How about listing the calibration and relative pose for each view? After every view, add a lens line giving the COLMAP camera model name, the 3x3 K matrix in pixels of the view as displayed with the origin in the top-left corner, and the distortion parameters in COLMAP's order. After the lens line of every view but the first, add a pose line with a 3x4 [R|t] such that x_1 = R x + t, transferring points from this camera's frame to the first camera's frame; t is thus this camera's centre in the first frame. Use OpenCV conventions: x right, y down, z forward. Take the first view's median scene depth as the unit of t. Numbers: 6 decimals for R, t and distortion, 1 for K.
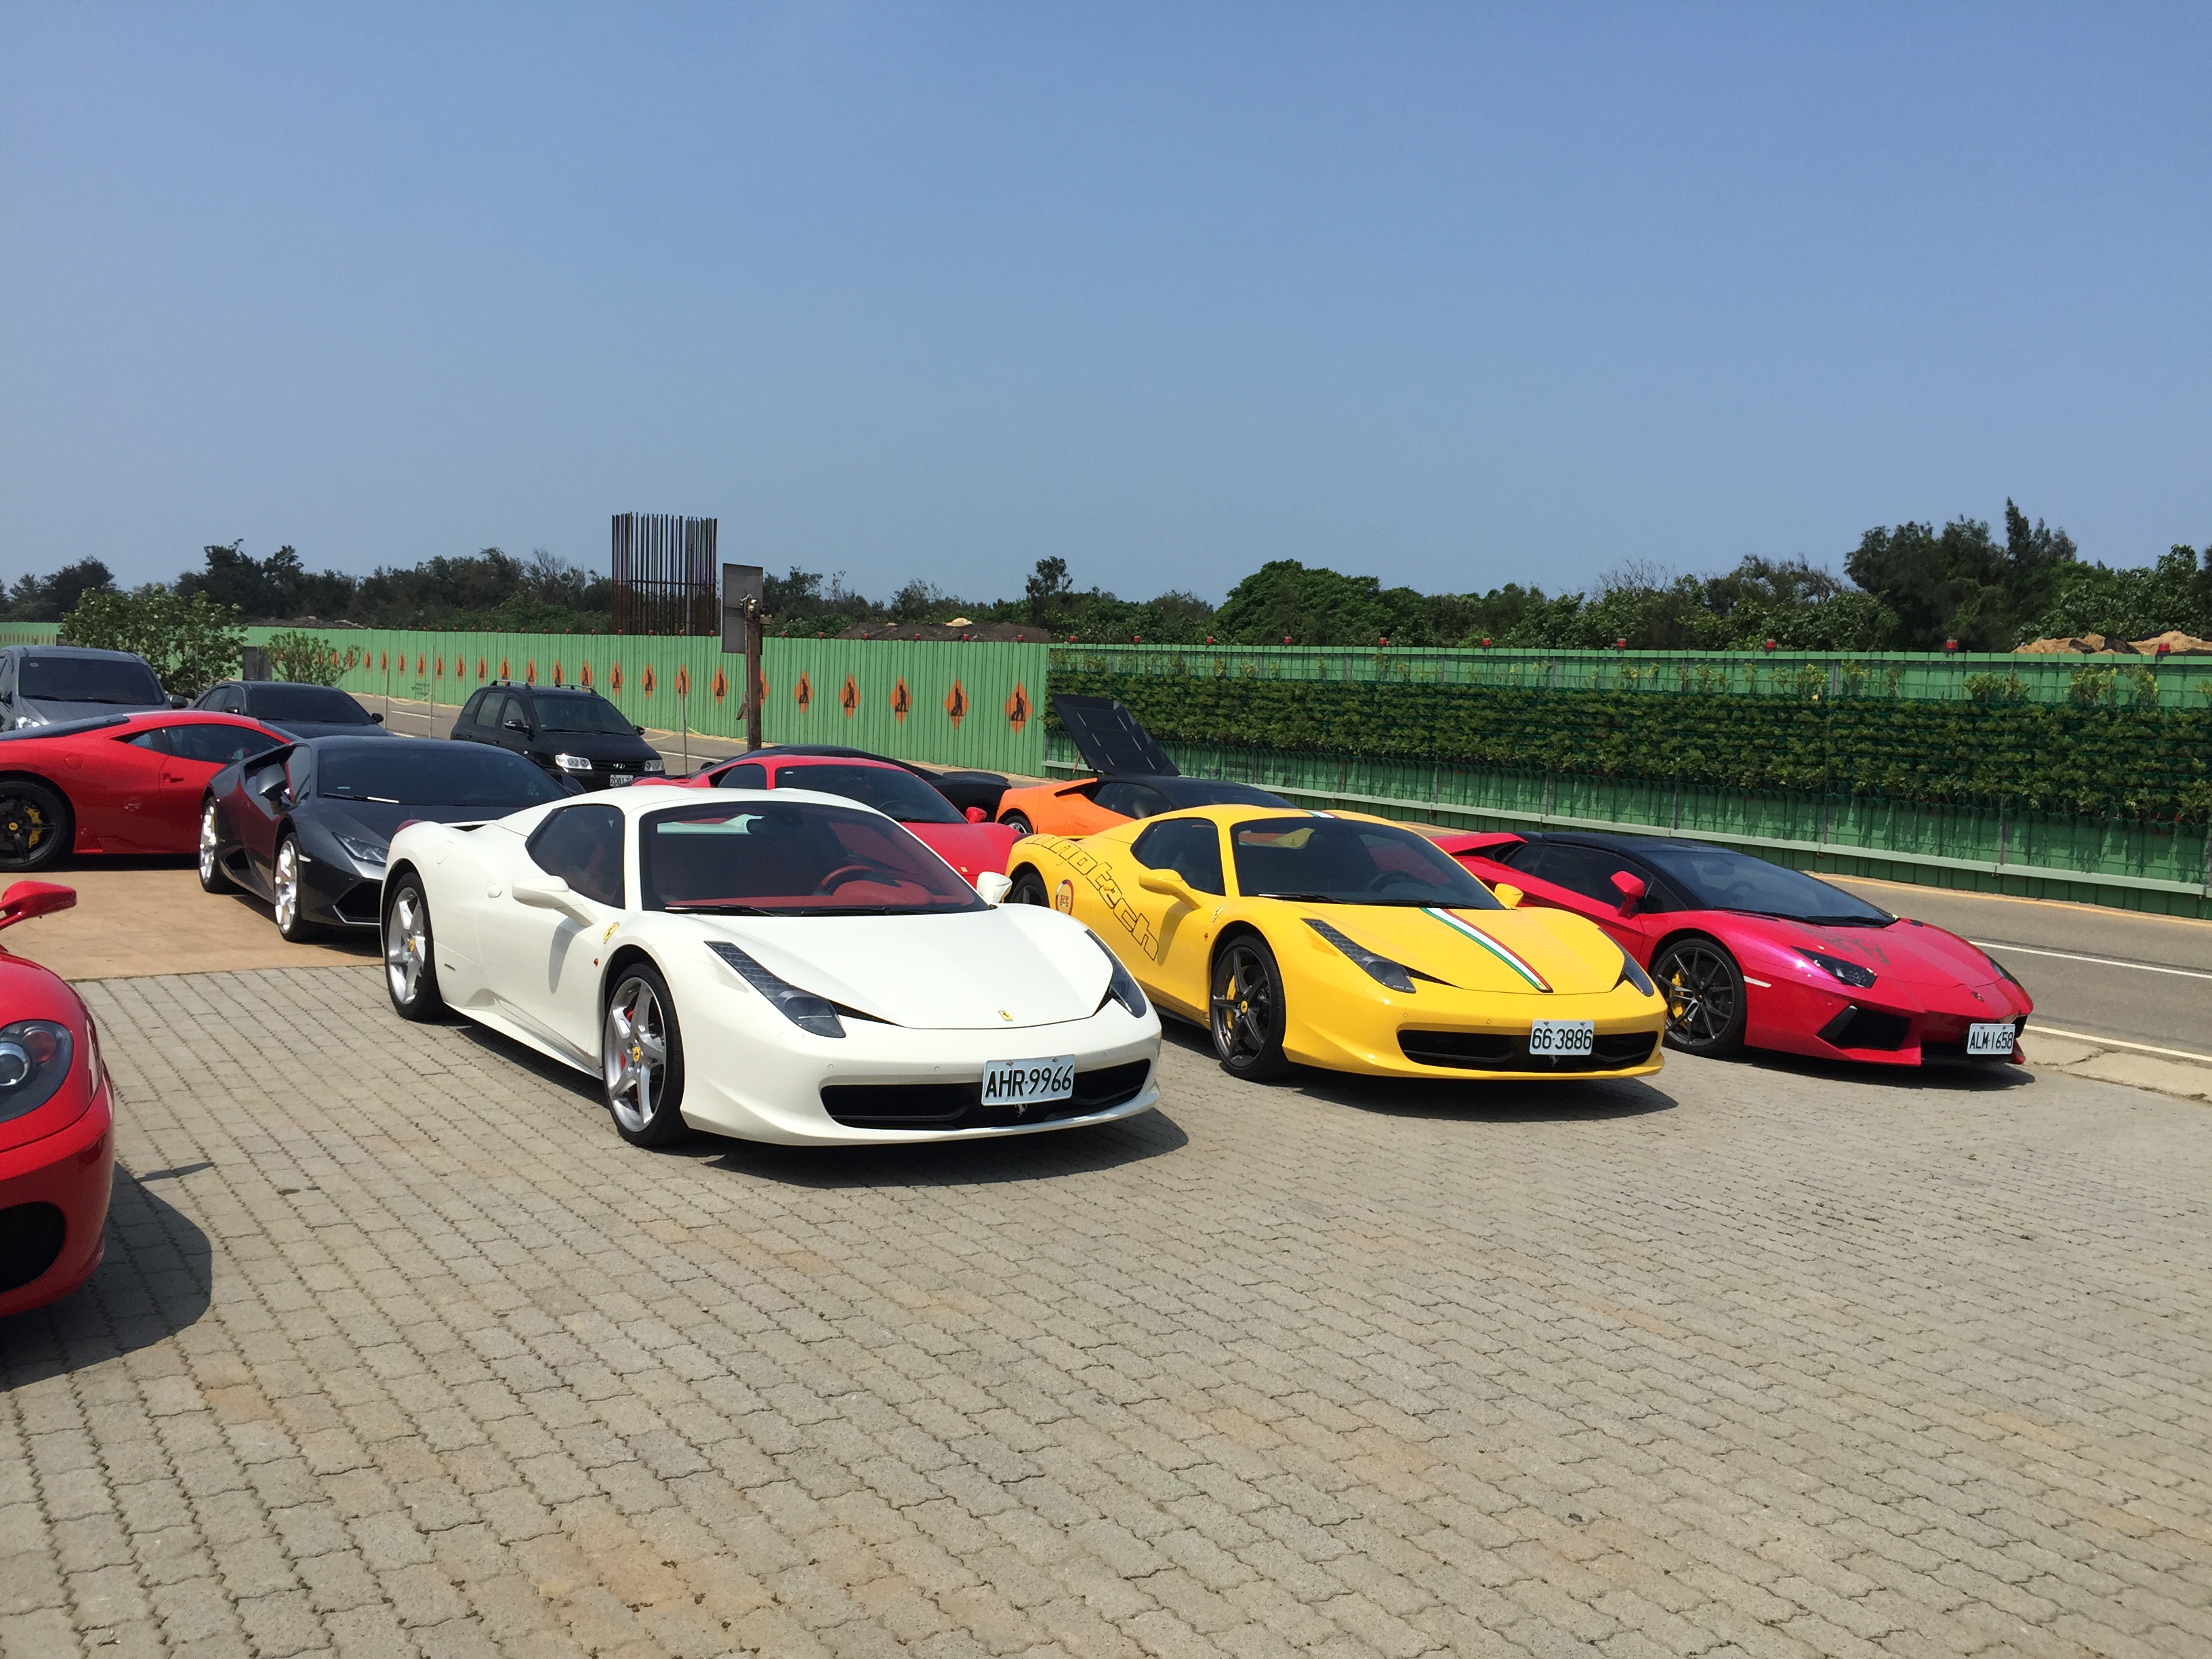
lens RADIAL K [[1868.6, 0, 1093.8], [0, 1868.6, 825.9], [0, 0, 1]] dist [0.076471, -0.091778]
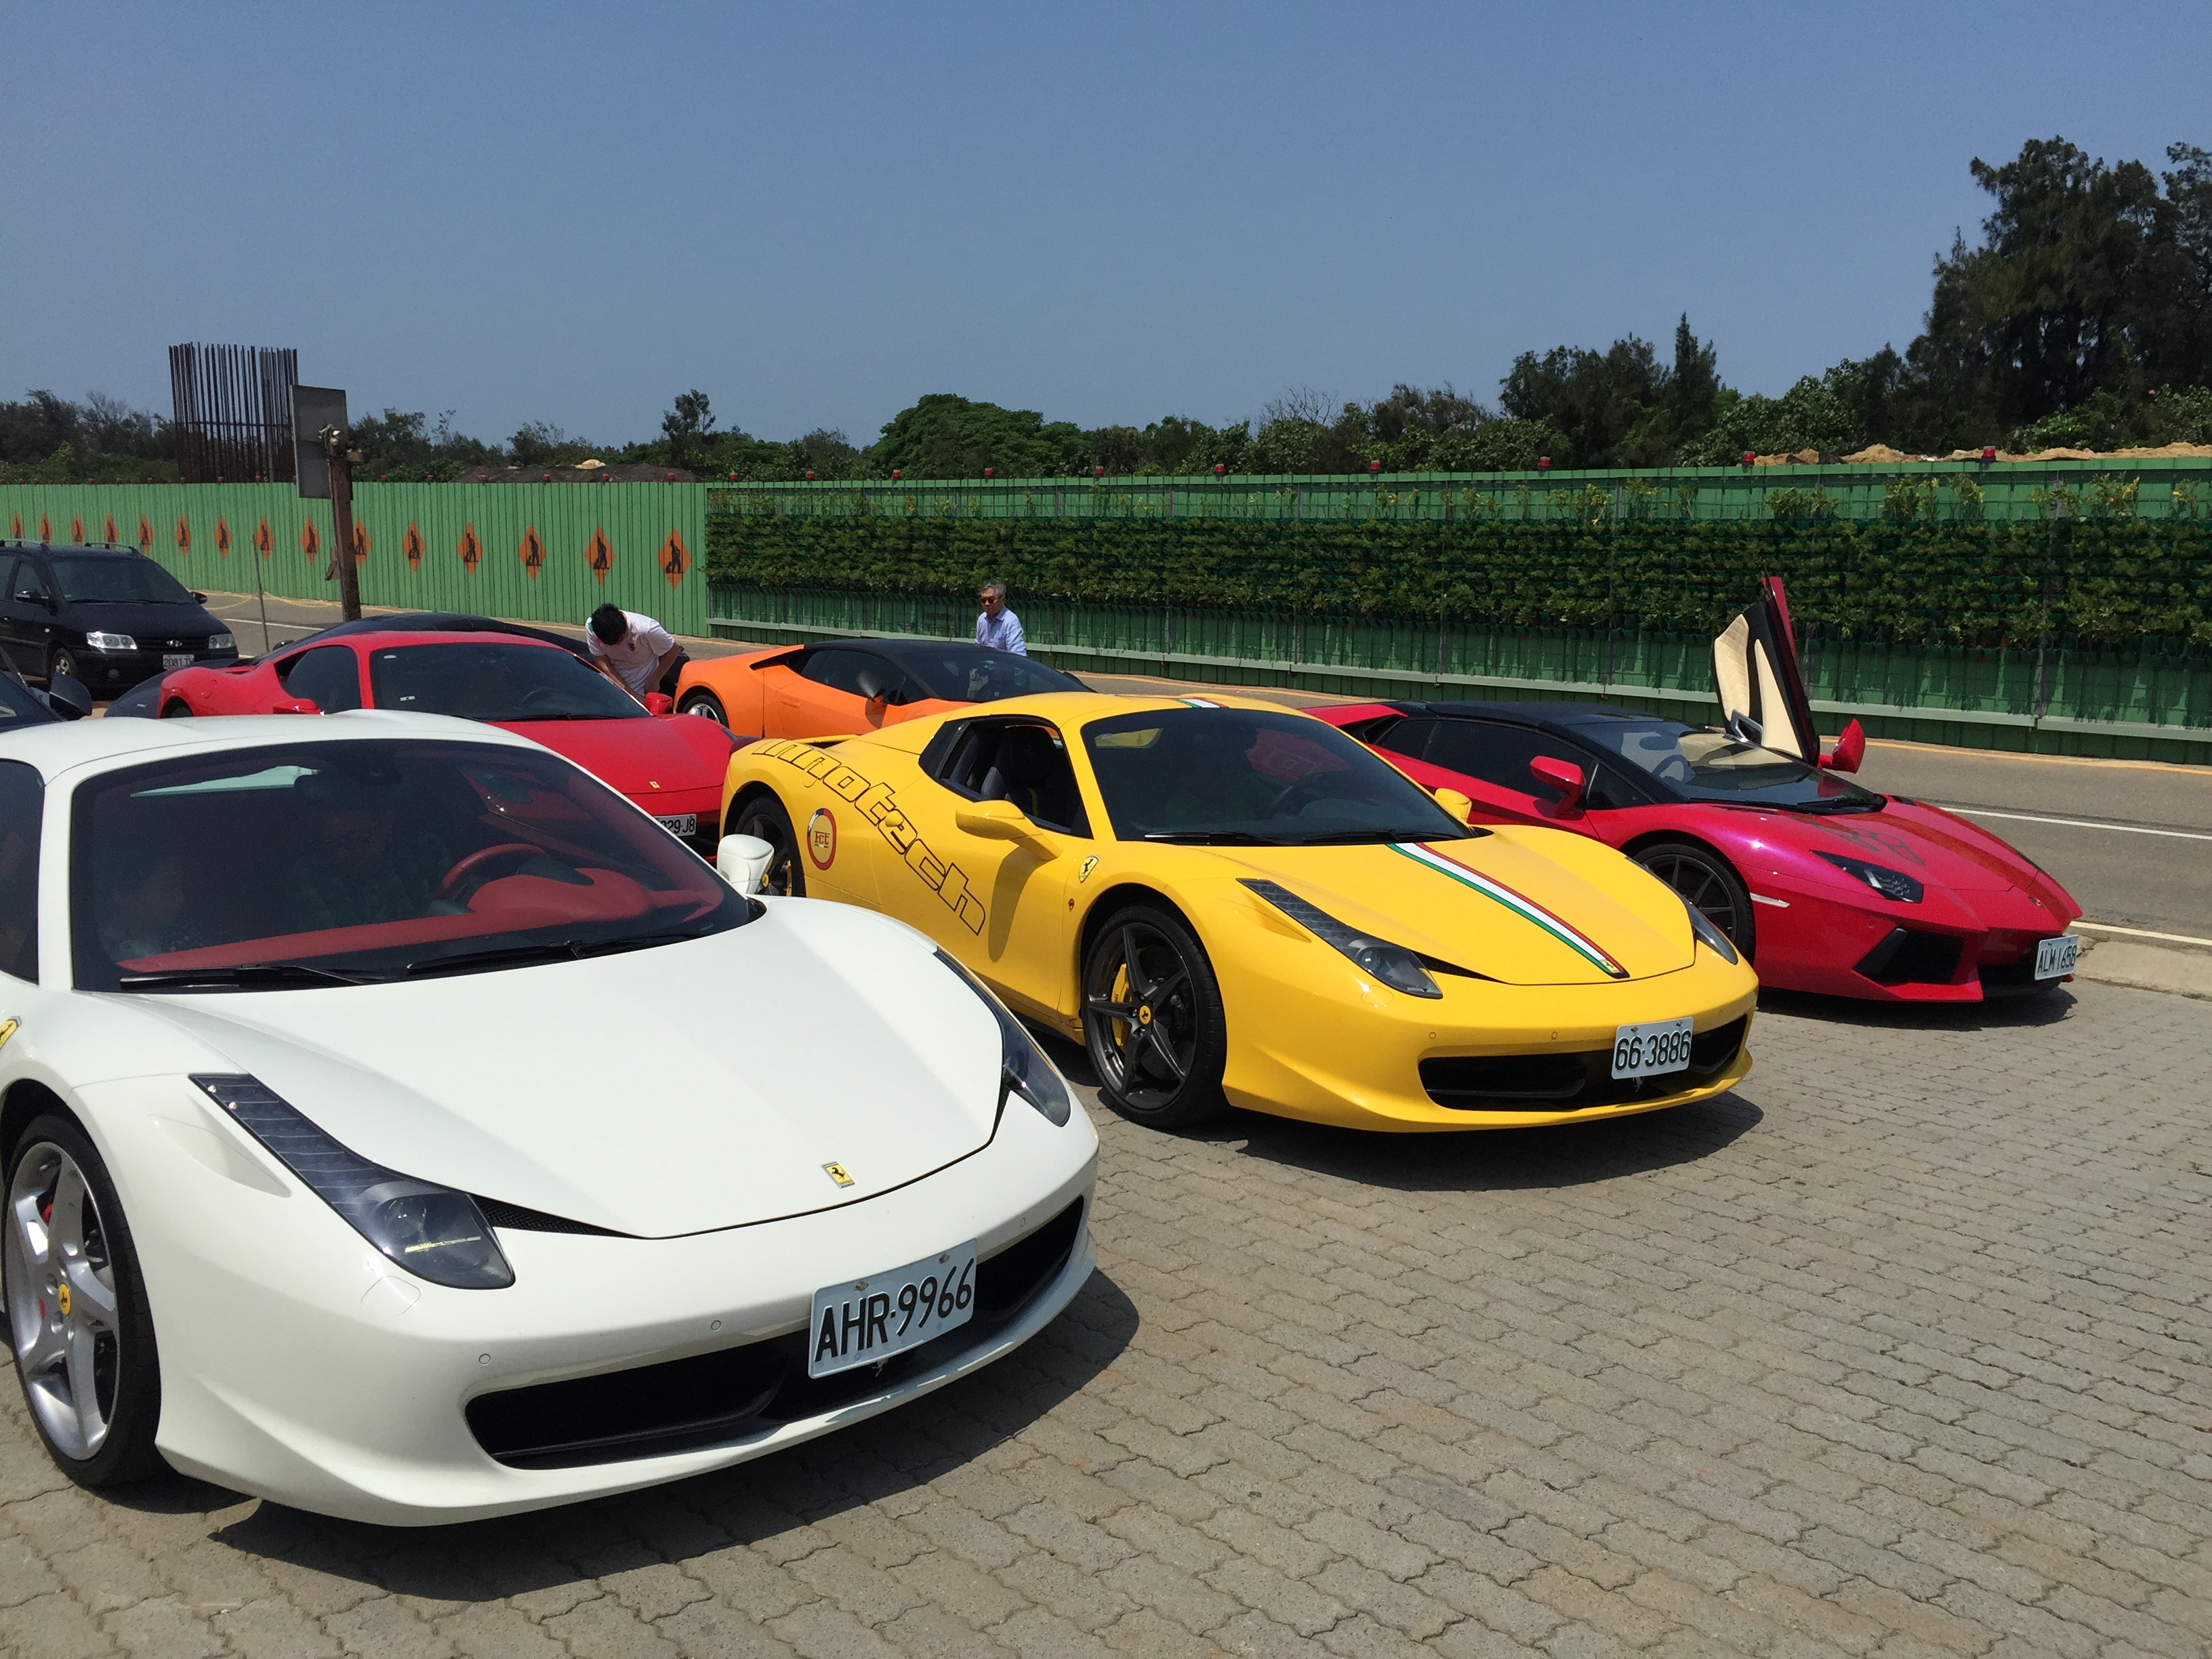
lens RADIAL K [[1868.6, 0, 1095.3], [0, 1868.6, 815.7], [0, 0, 1]] dist [0.076471, -0.091778]
pose [[0.982007, -0.053944, 0.180974, -0.022676], [0.039765, 0.995914, 0.081084, -0.011682], [-0.184608, -0.072429, 0.980140, 0.171359]]
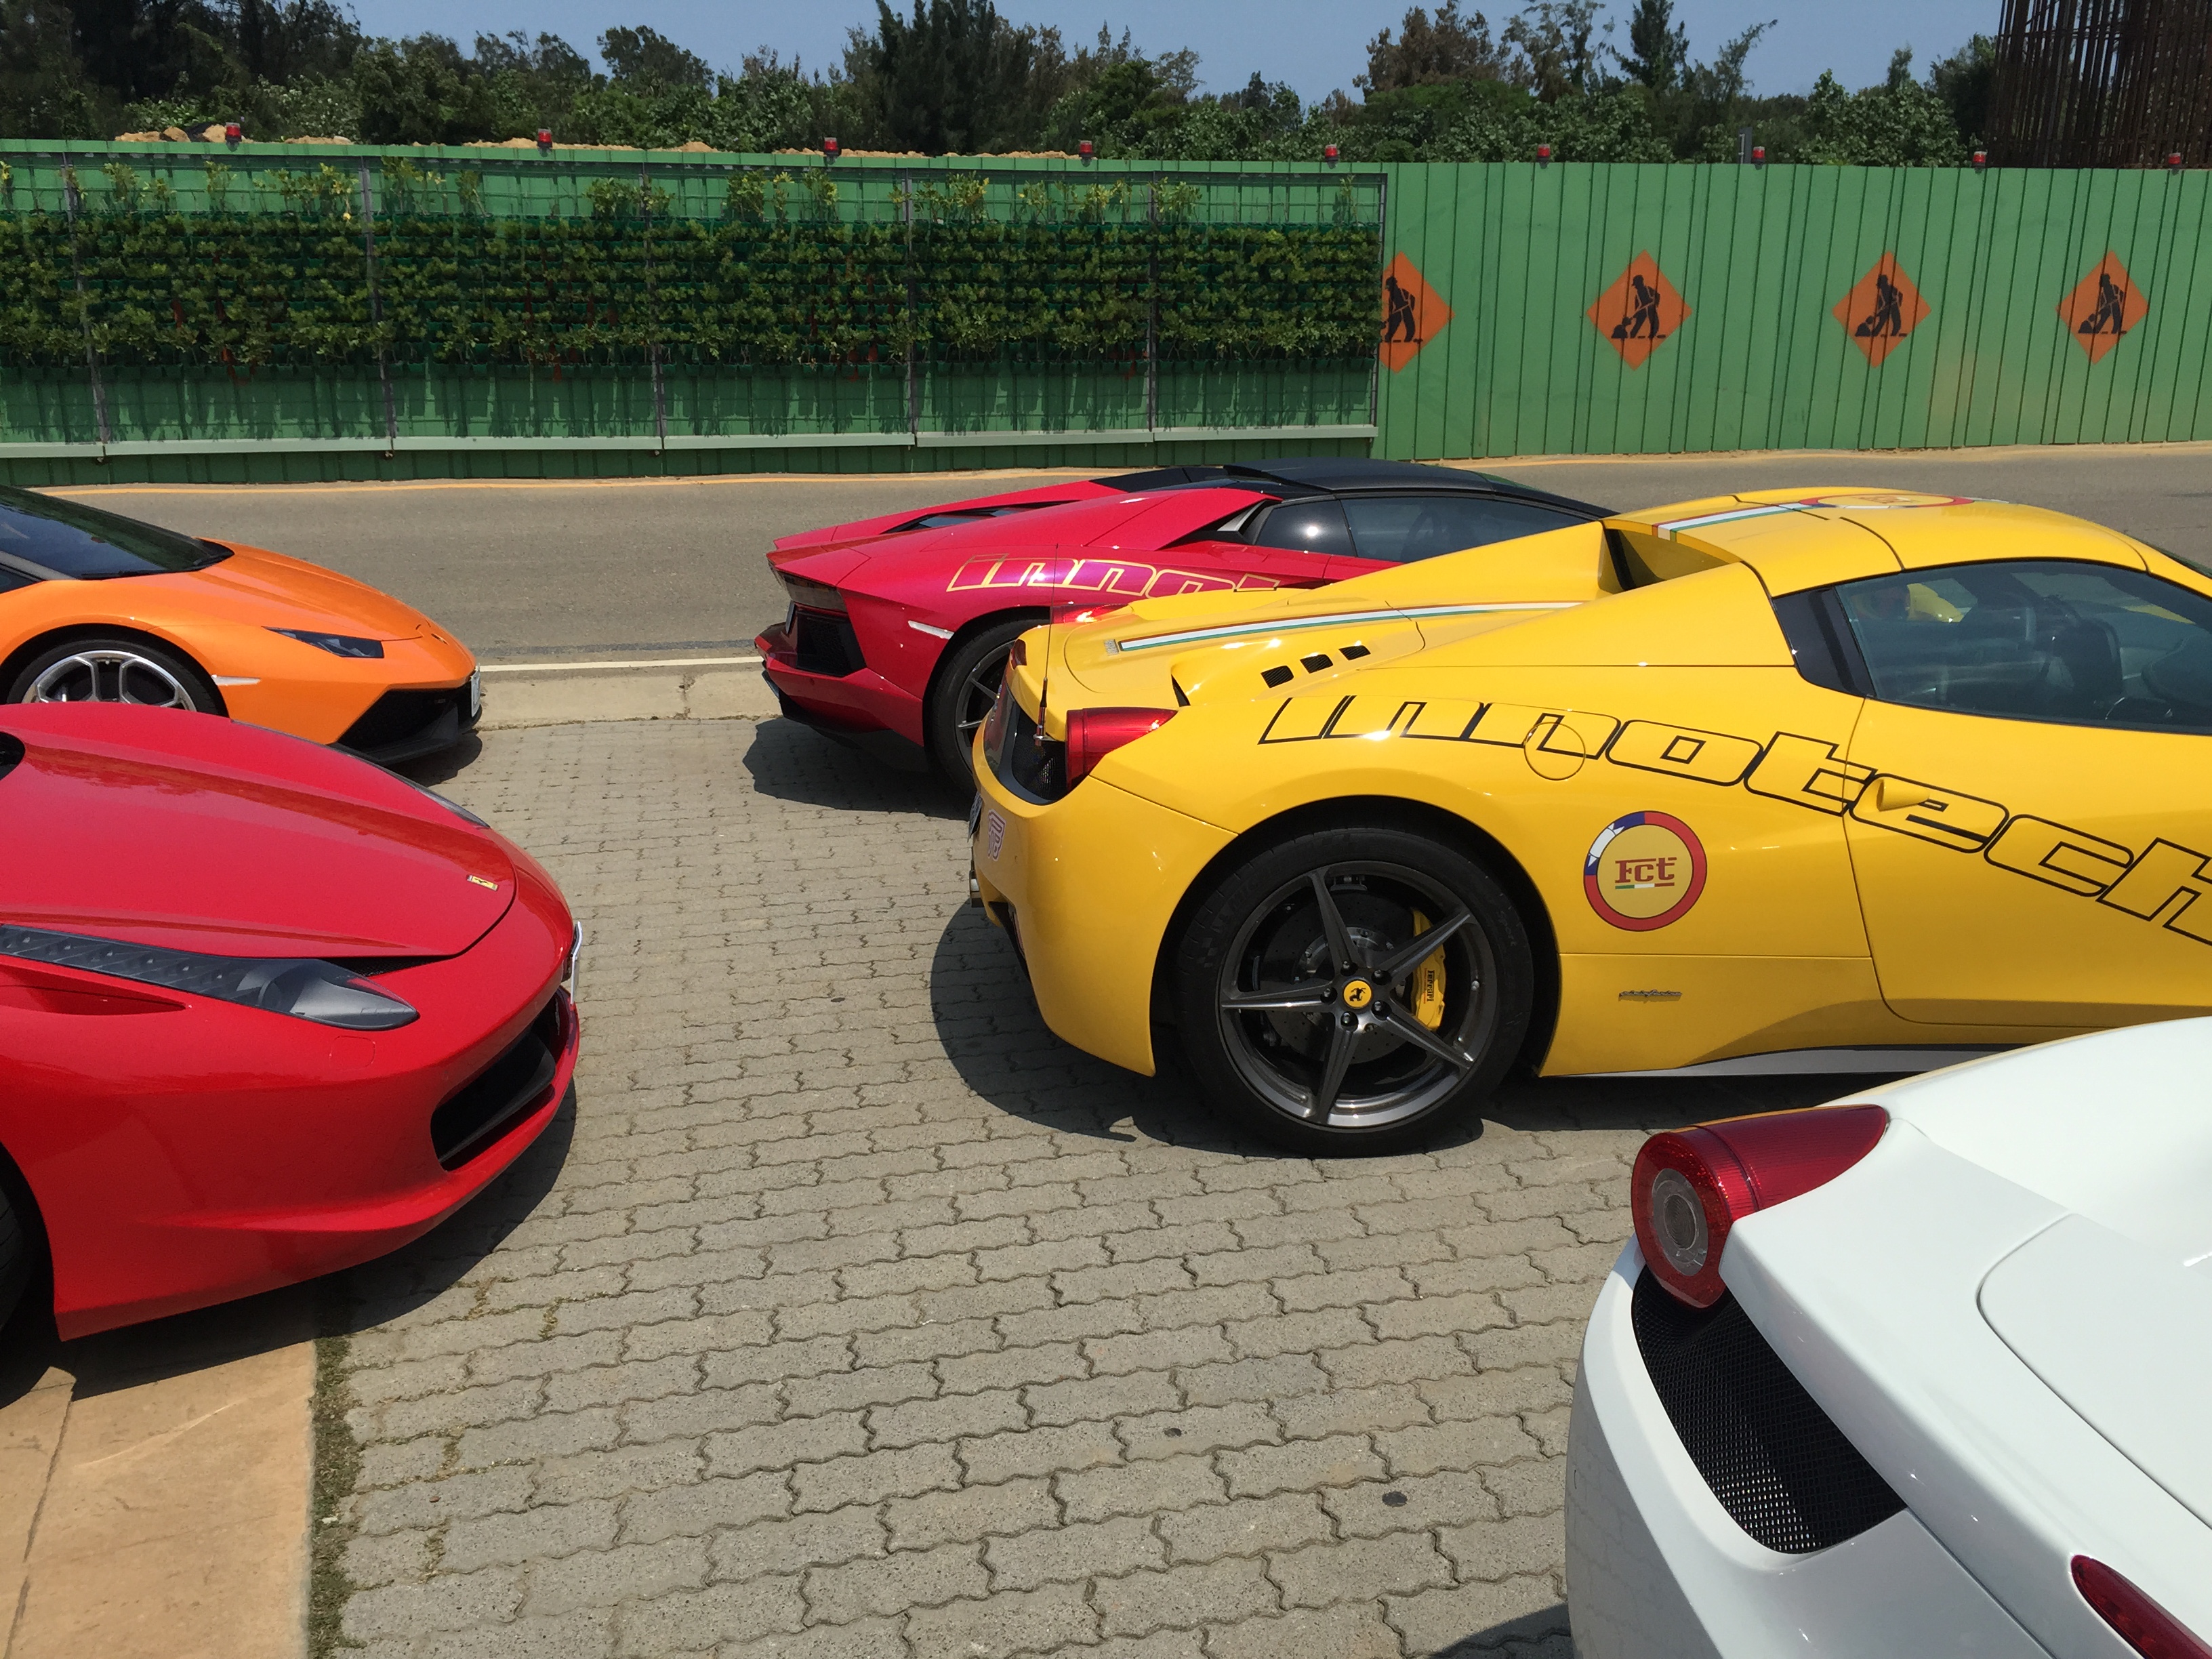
lens RADIAL K [[1868.6, 0, 1098.5], [0, 1868.6, 813.7], [0, 0, 1]] dist [0.076471, -0.091778]
pose [[0.361205, -0.300305, 0.882807, -0.190900], [0.083004, 0.953320, 0.290330, -0.042330], [-0.928785, -0.031592, 0.369271, 0.538332]]
